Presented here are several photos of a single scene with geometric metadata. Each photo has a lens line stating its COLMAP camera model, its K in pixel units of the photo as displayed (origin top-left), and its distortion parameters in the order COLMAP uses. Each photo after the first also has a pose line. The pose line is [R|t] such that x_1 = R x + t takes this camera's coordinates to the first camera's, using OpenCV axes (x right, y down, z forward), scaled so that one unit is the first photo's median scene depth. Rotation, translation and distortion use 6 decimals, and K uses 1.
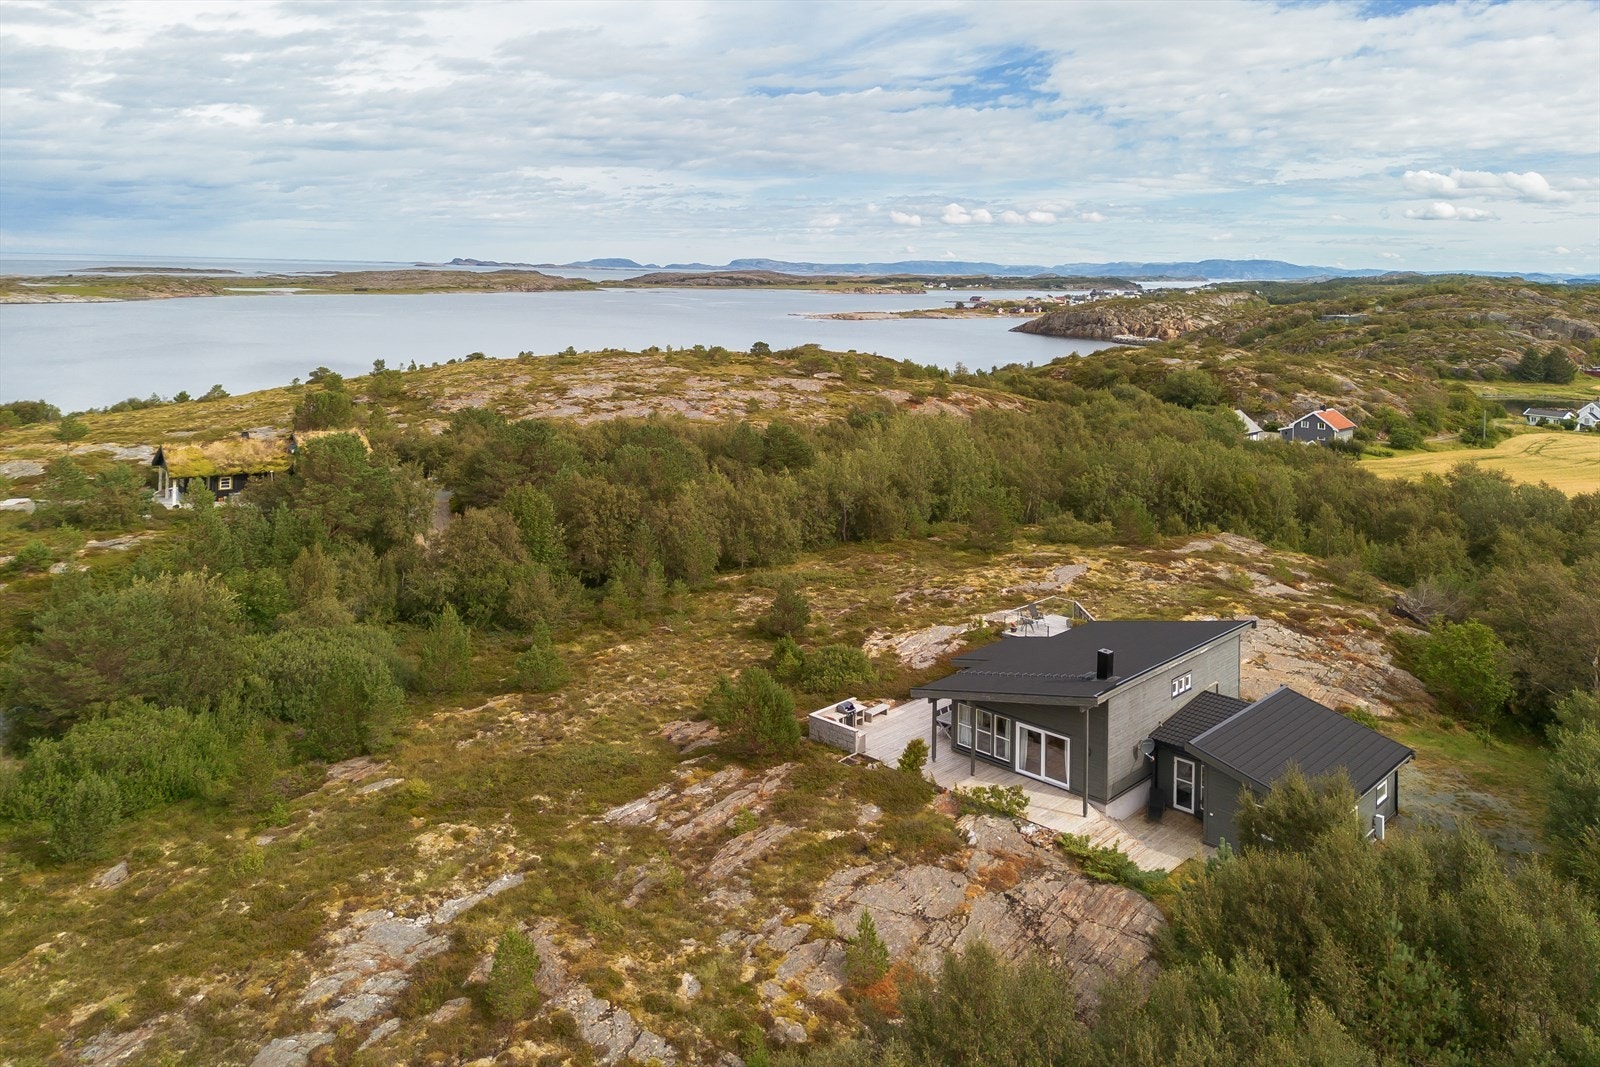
lens RADIAL K [[880.4, 0, 800.1], [0, 880.4, 533.1], [0, 0, 1]] dist [-0.015105, 0.000212]
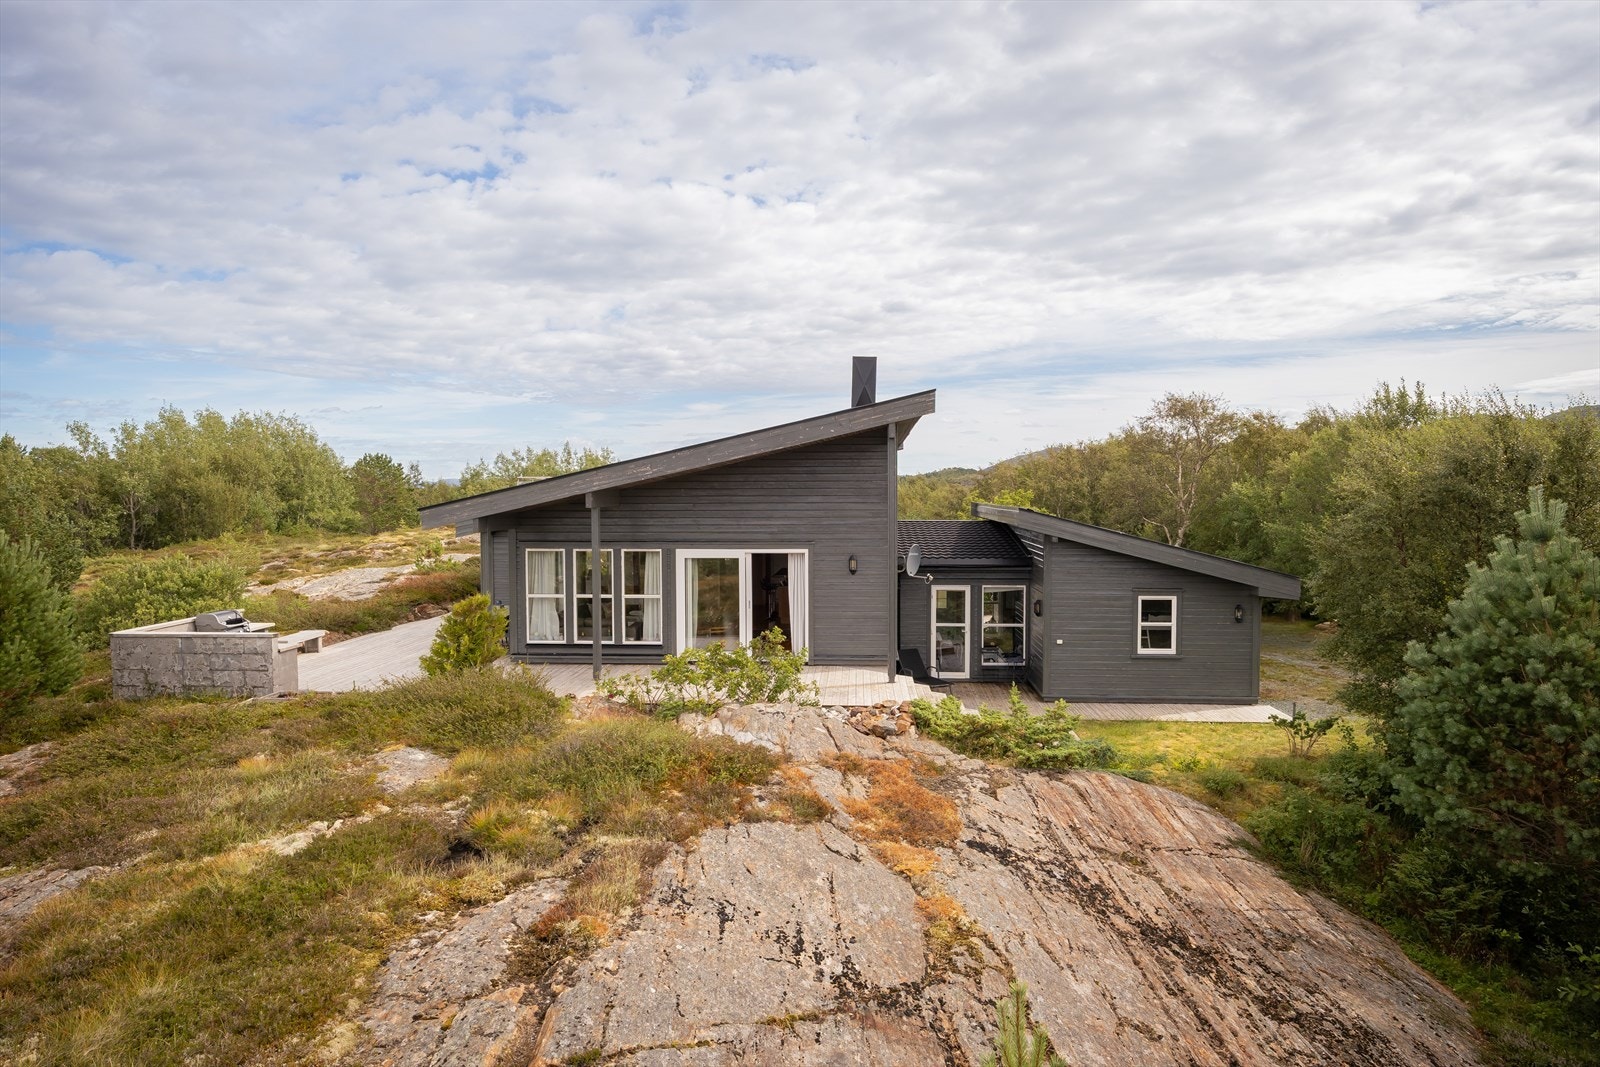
lens RADIAL K [[880.4, 0, 800.3], [0, 880.4, 534.2], [0, 0, 1]] dist [-0.015105, 0.000212]
pose [[0.751002, -0.024152, 0.659858, -0.018315], [0.084021, 0.994703, -0.059218, 0.304818], [-0.654932, 0.099915, 0.749053, 0.766954]]
